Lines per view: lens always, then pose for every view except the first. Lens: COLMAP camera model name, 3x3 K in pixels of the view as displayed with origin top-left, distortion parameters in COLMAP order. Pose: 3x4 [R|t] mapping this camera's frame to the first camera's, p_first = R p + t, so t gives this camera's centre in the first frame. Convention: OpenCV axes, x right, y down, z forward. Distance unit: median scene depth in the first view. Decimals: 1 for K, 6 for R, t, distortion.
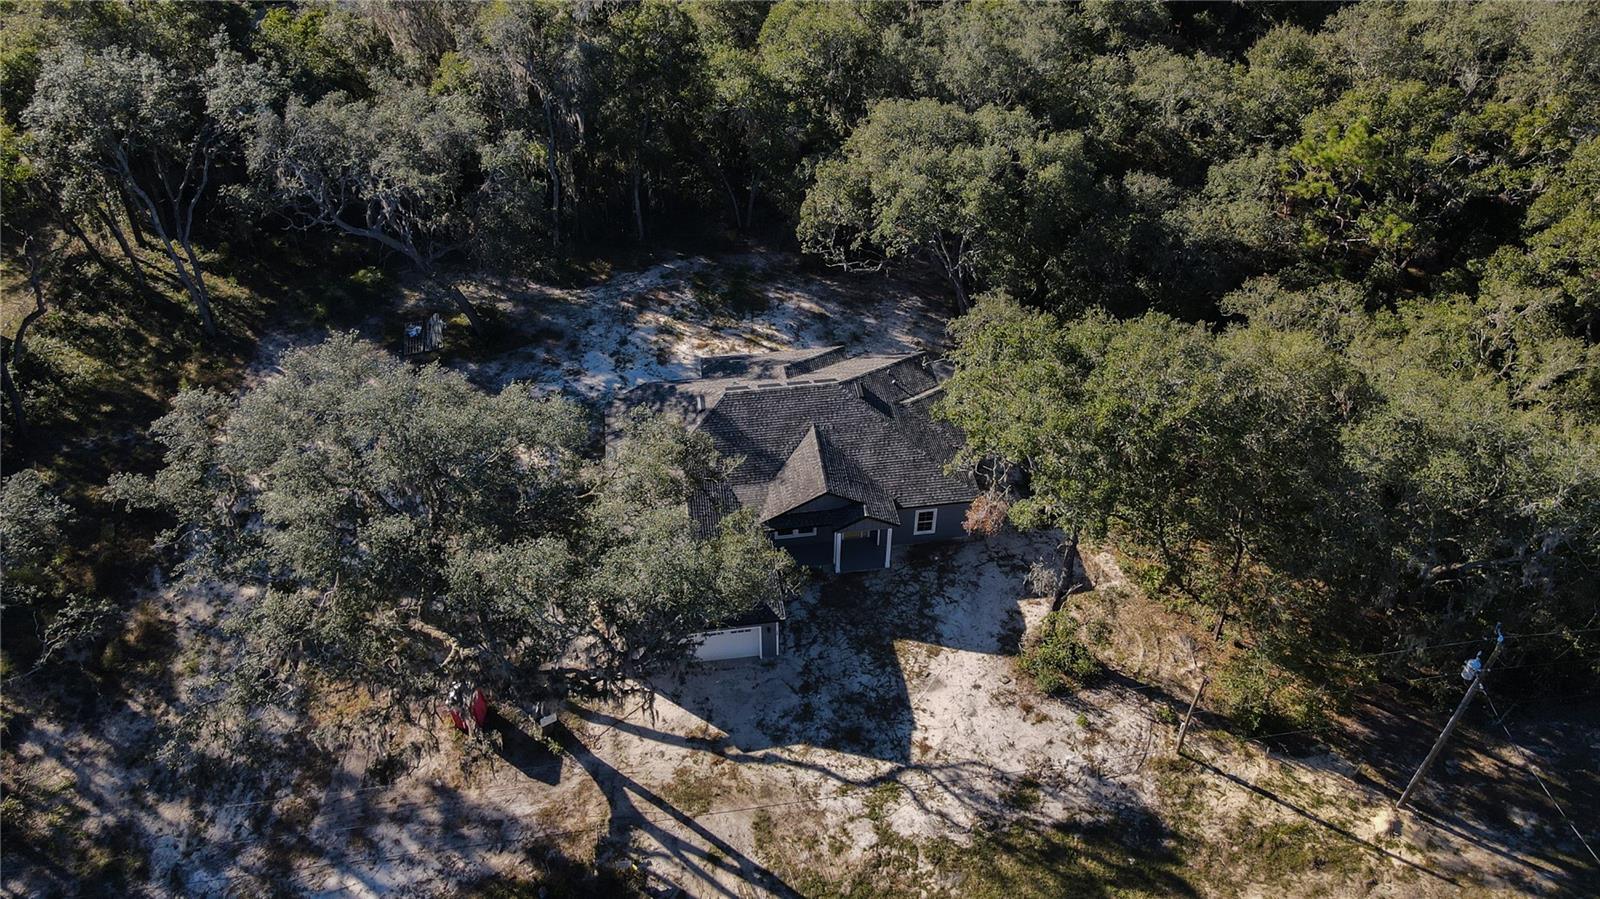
lens RADIAL K [[1155.3, 0, 791.7], [0, 1155.3, 450.2], [0, 0, 1]] dist [0.012064, 0.014294]
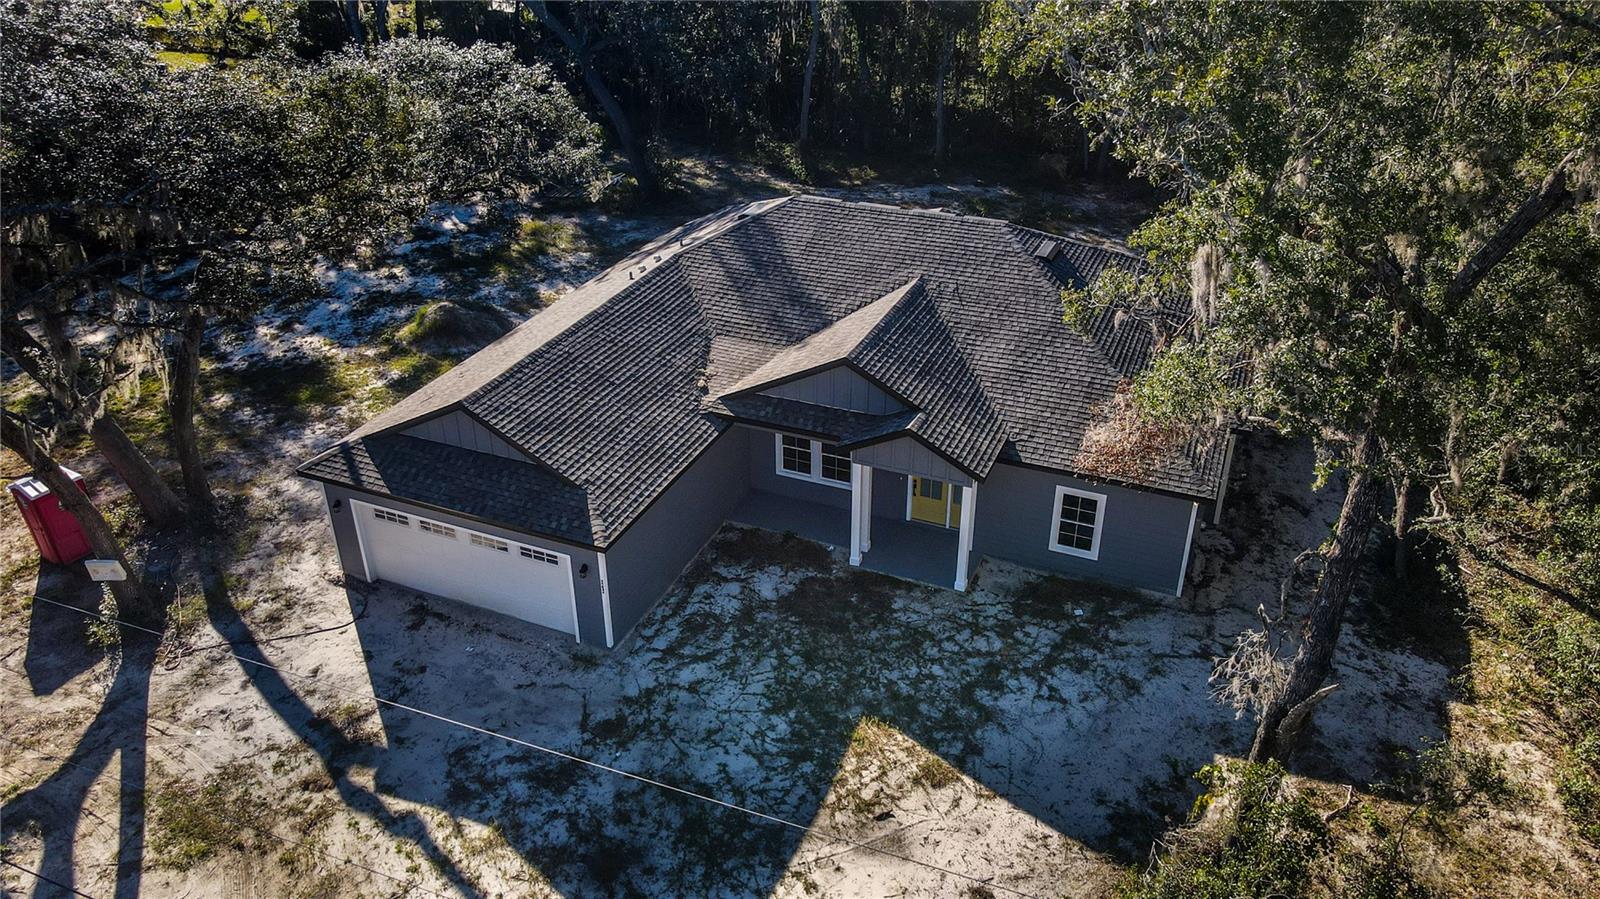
lens RADIAL K [[1155.3, 0, 803.2], [0, 1155.3, 451.4], [0, 0, 1]] dist [0.012064, 0.014294]
pose [[0.860190, 0.252790, -0.442910, 0.249655], [-0.331811, 0.936951, -0.109657, 0.138964], [0.387265, 0.241288, 0.889835, 0.650077]]
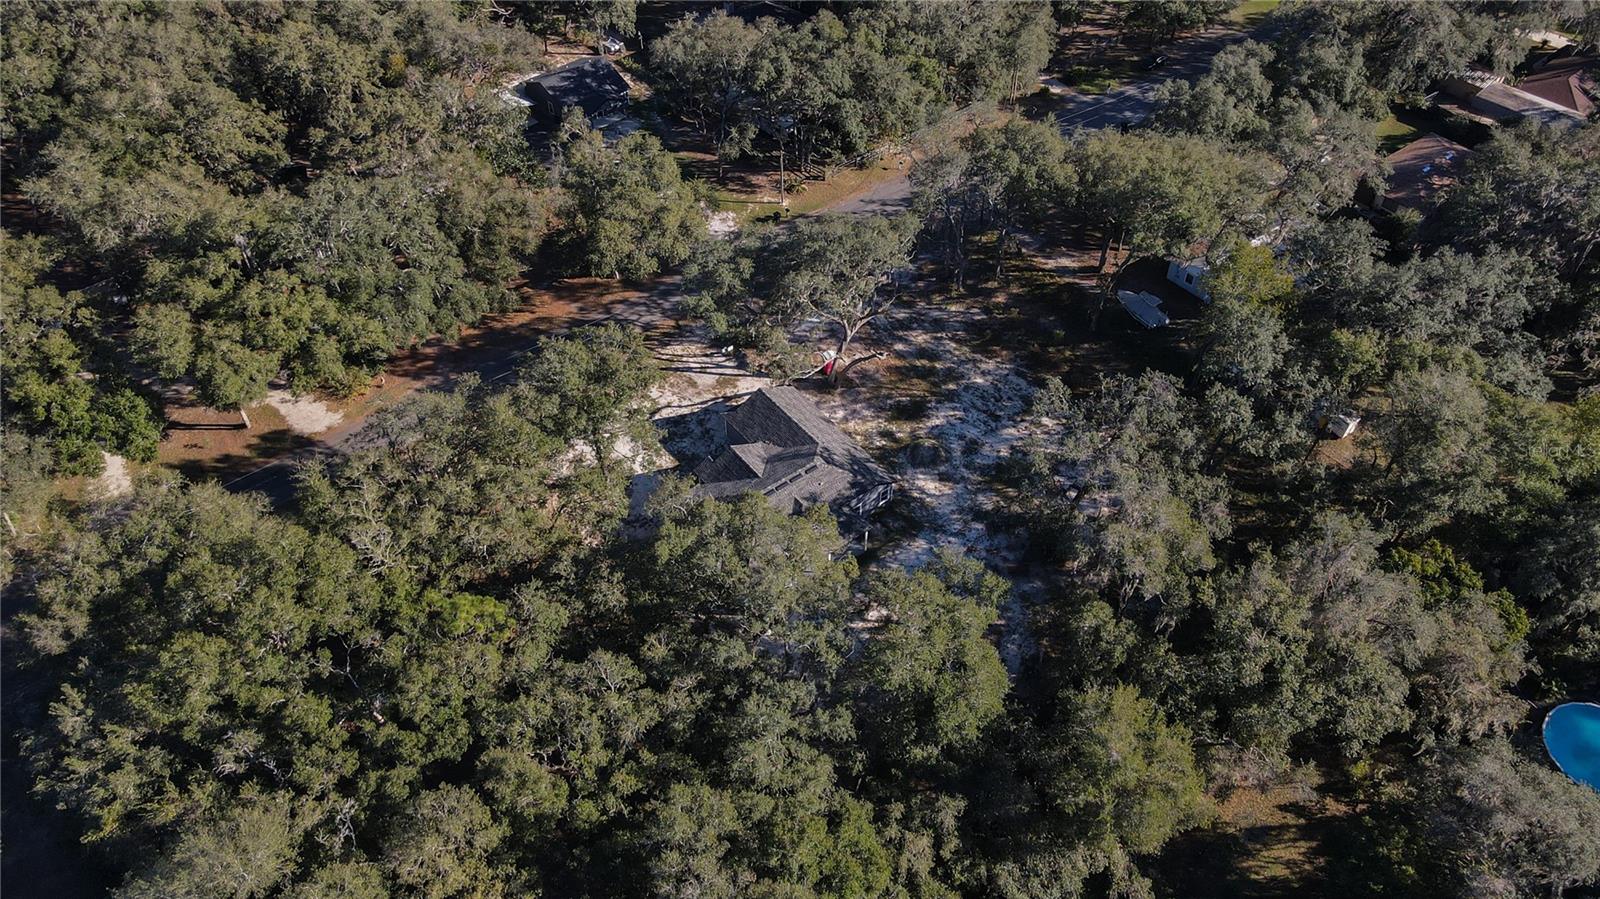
lens RADIAL K [[1155.3, 0, 794.7], [0, 1155.3, 450.0], [0, 0, 1]] dist [0.012064, 0.014294]
pose [[-0.872261, 0.349203, -0.342370, 0.639851], [-0.320007, 0.121830, 0.939549, -1.925840], [0.369805, 0.929093, 0.005480, 1.131493]]
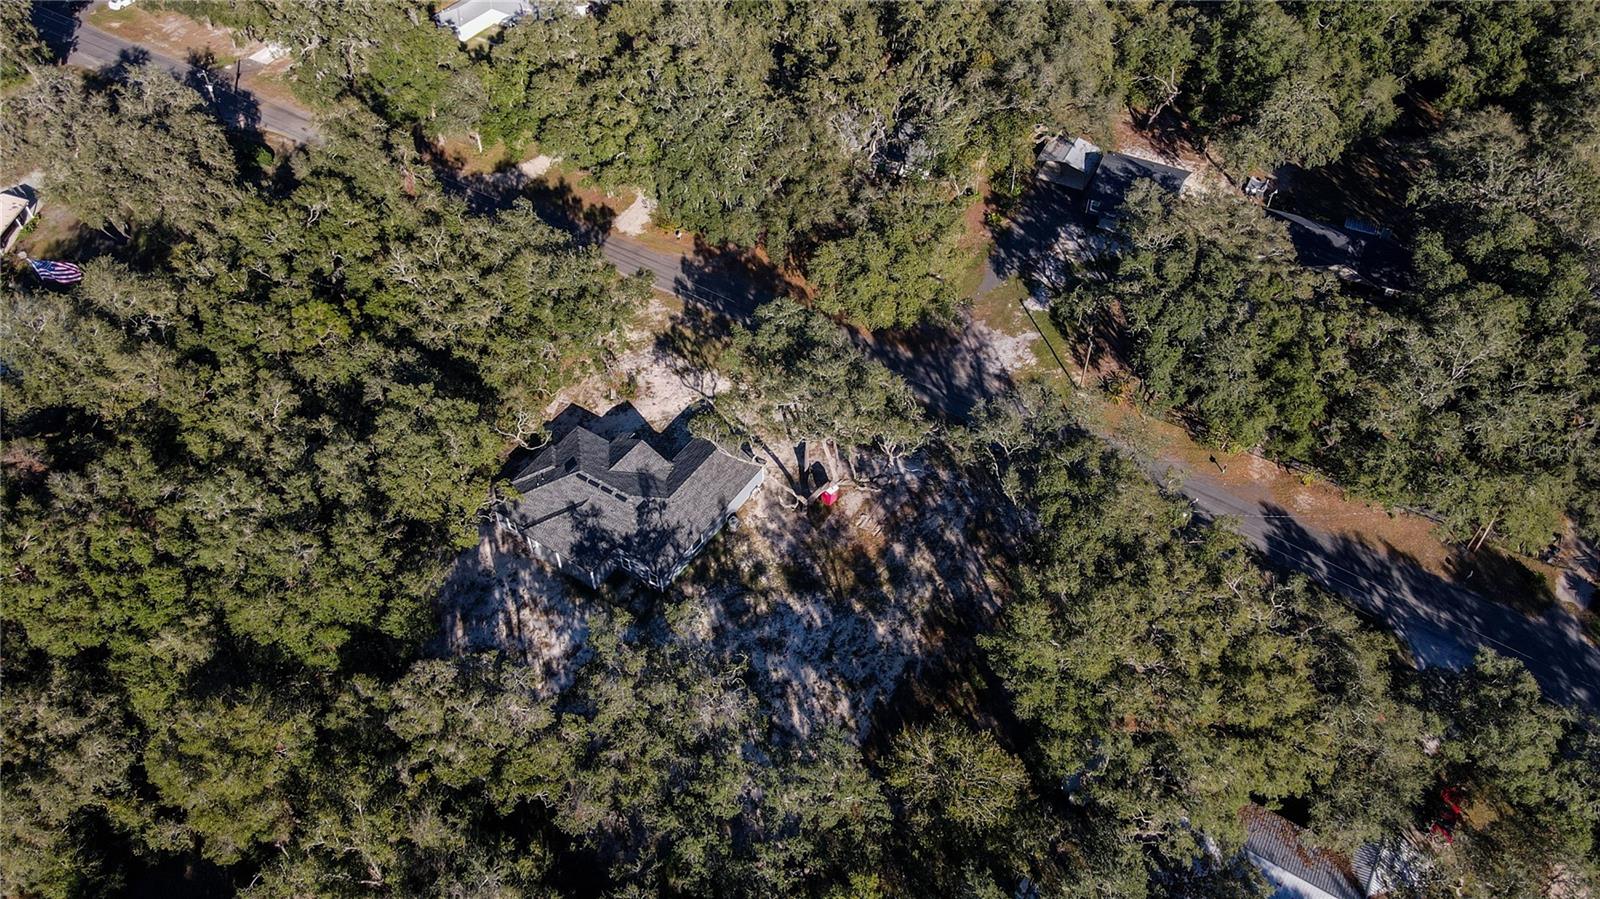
lens RADIAL K [[1155.3, 0, 803.1], [0, 1155.3, 446.2], [0, 0, 1]] dist [0.012064, 0.014294]
pose [[-0.756973, -0.479364, 0.444074, -1.188073], [0.427829, 0.150100, 0.891310, -1.798602], [-0.493917, 0.864685, 0.091464, 0.749685]]
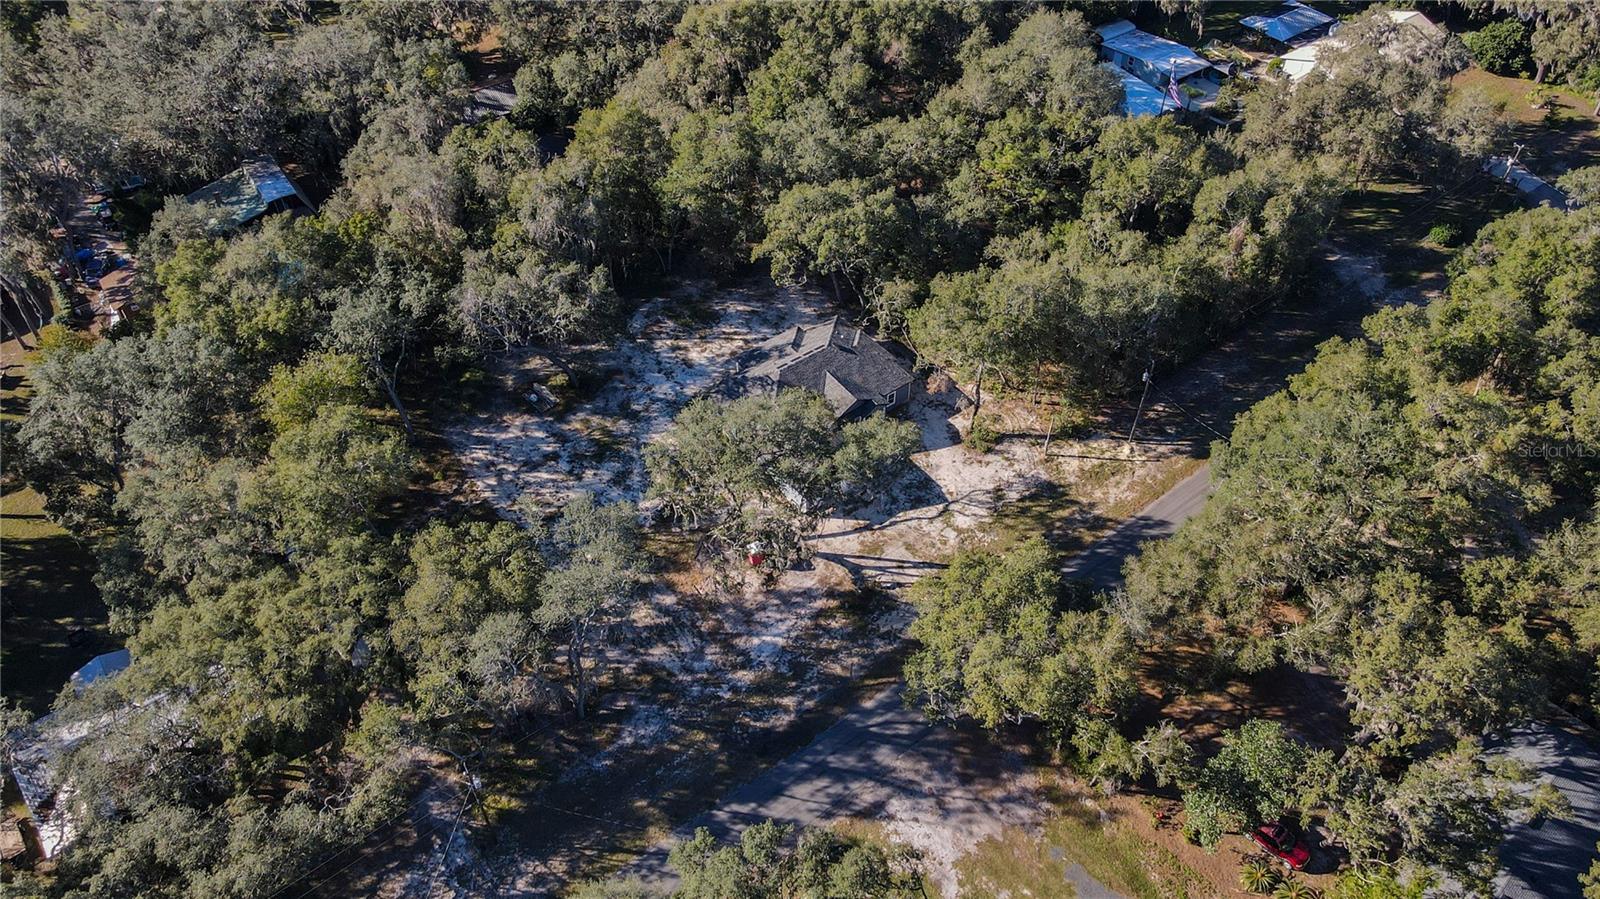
lens RADIAL K [[1155.3, 0, 796.0], [0, 1155.3, 449.0], [0, 0, 1]] dist [0.012064, 0.014294]
pose [[0.877187, -0.341341, 0.337683, -0.845912], [0.312289, 0.939799, 0.138756, -0.214213], [-0.364717, -0.016260, 0.930976, -0.918155]]
